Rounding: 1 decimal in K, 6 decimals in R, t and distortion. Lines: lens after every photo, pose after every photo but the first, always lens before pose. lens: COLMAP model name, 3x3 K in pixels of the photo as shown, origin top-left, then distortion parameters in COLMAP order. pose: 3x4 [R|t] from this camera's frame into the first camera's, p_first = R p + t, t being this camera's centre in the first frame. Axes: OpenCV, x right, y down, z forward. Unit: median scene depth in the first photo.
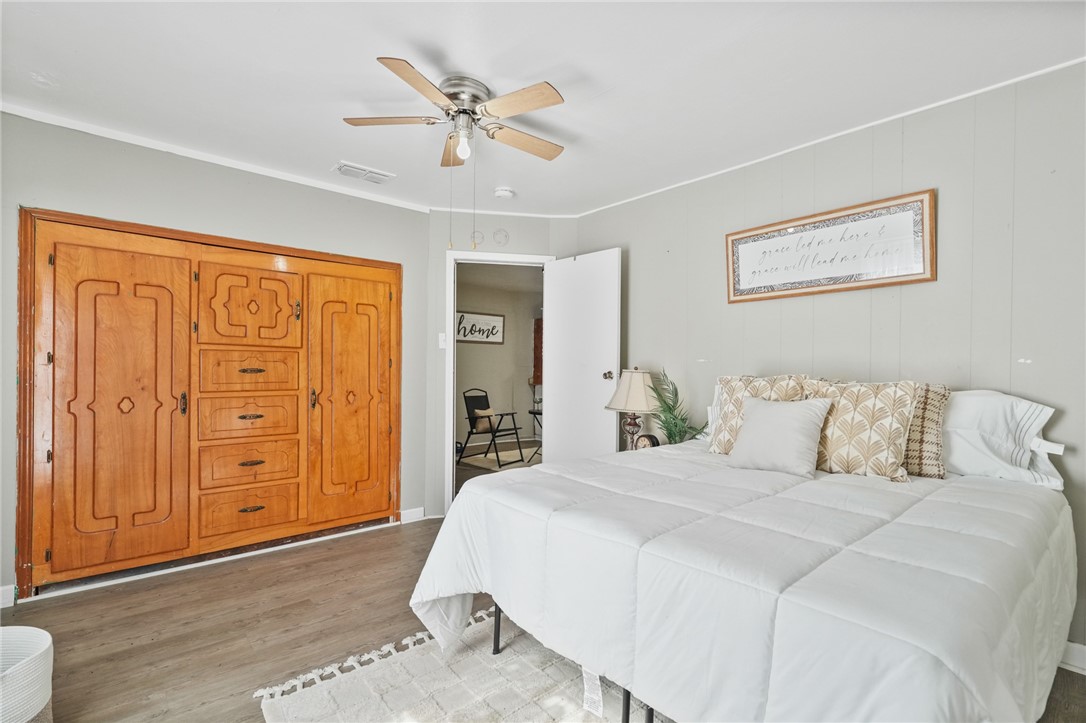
lens RADIAL K [[495.1, 0, 544.1], [0, 495.1, 371.7], [0, 0, 1]] dist [0.000682, 0.000703]
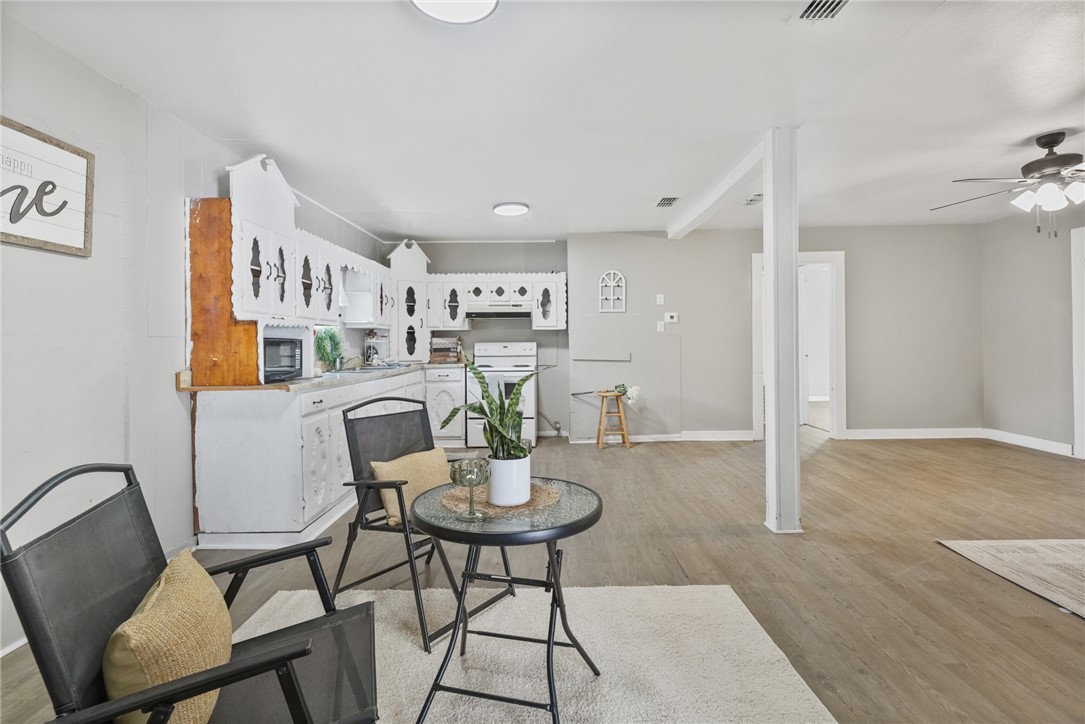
lens RADIAL K [[498.7, 0, 545.2], [0, 498.7, 344.0], [0, 0, 1]] dist [0.001072, 0.000179]
pose [[0.657066, -0.012533, 0.753729, -0.131036], [0.012470, 0.999906, 0.005756, -0.004644], [-0.753730, 0.005617, 0.657160, 0.641411]]
